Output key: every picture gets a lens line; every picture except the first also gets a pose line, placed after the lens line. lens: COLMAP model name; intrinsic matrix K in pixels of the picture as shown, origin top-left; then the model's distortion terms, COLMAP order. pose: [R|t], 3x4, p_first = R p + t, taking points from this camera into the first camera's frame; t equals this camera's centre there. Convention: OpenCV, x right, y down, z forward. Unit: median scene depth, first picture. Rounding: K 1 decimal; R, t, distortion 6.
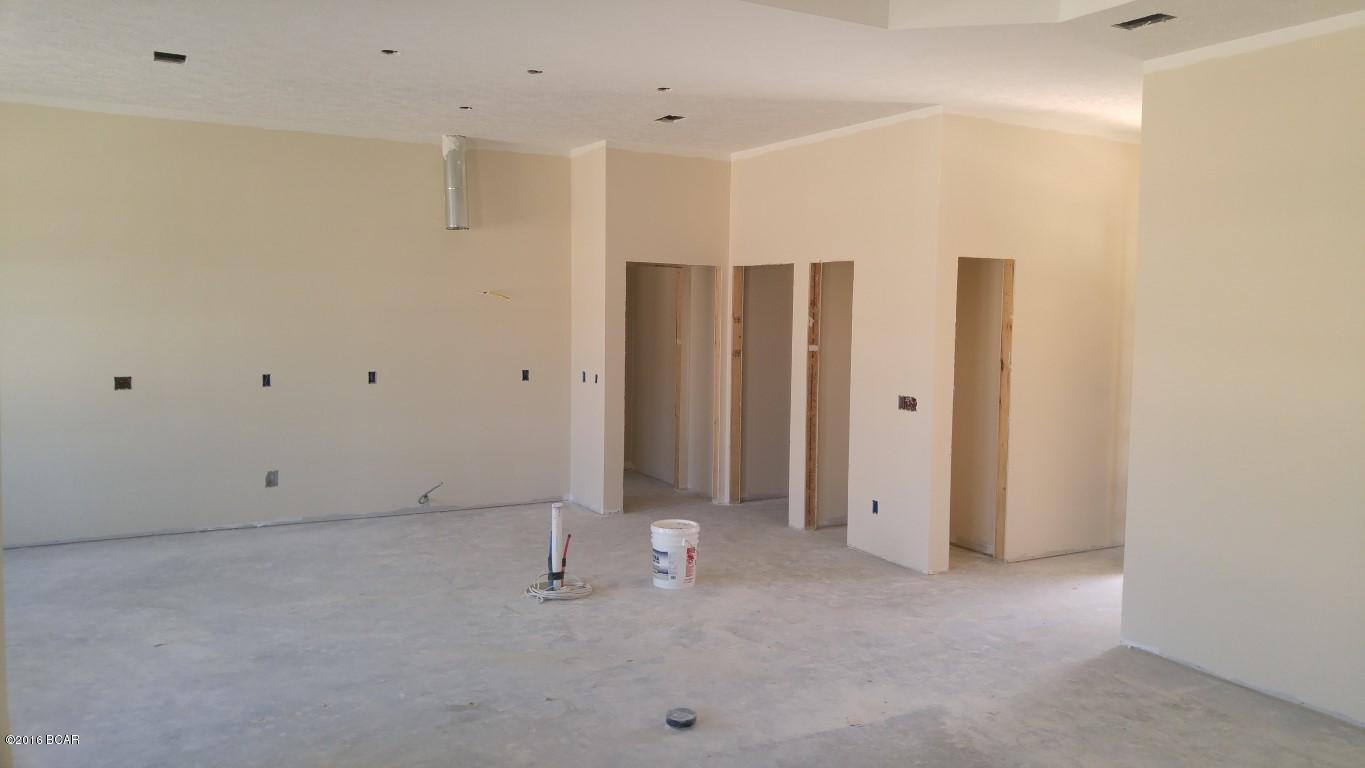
lens RADIAL K [[1005.9, 0, 682.5], [0, 1005.9, 384.0], [0, 0, 1]] dist [0.002513, 0.001002]
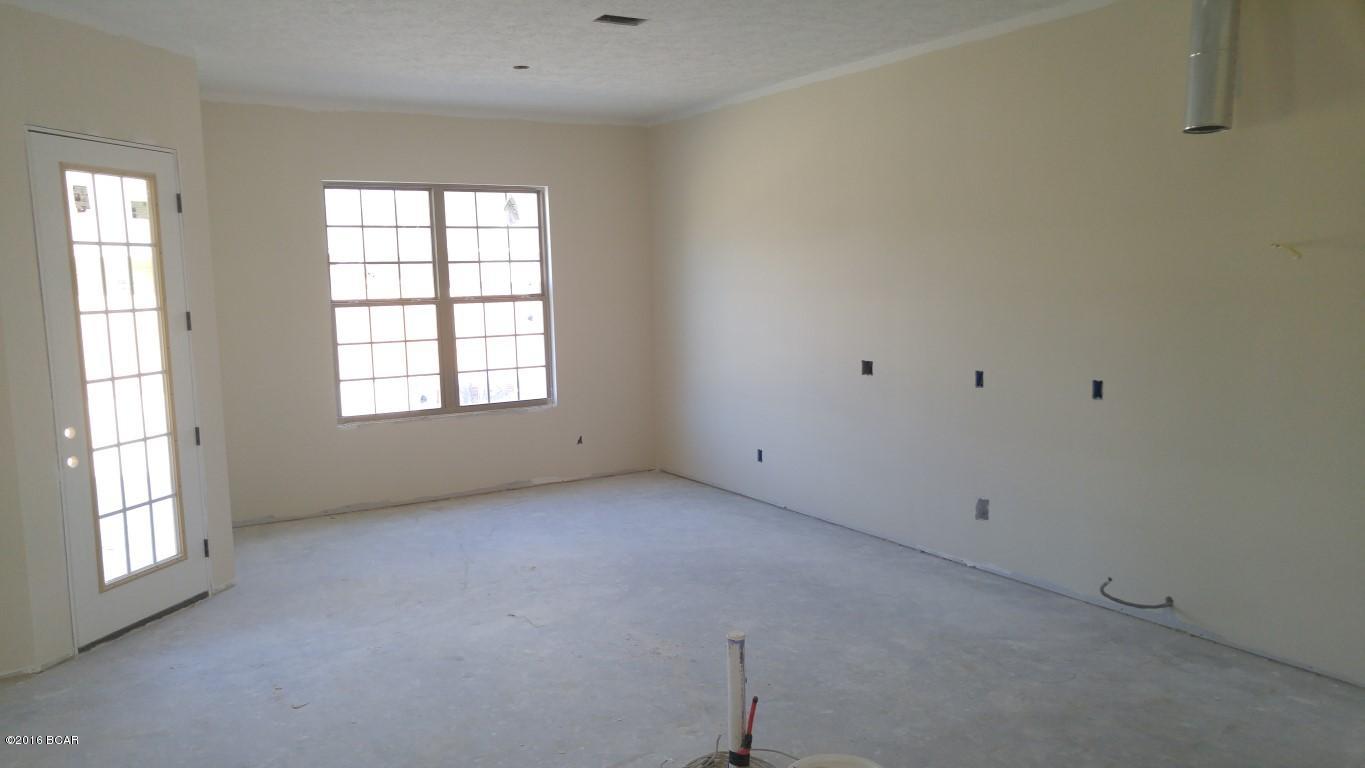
lens RADIAL K [[1005.9, 0, 682.5], [0, 1005.9, 384.0], [0, 0, 1]] dist [0.002513, 0.001002]
pose [[0.038067, 0.088929, -0.995310, 0.419320], [-0.056001, 0.994657, 0.086729, -0.066501], [0.997705, 0.052436, 0.042844, 0.927483]]
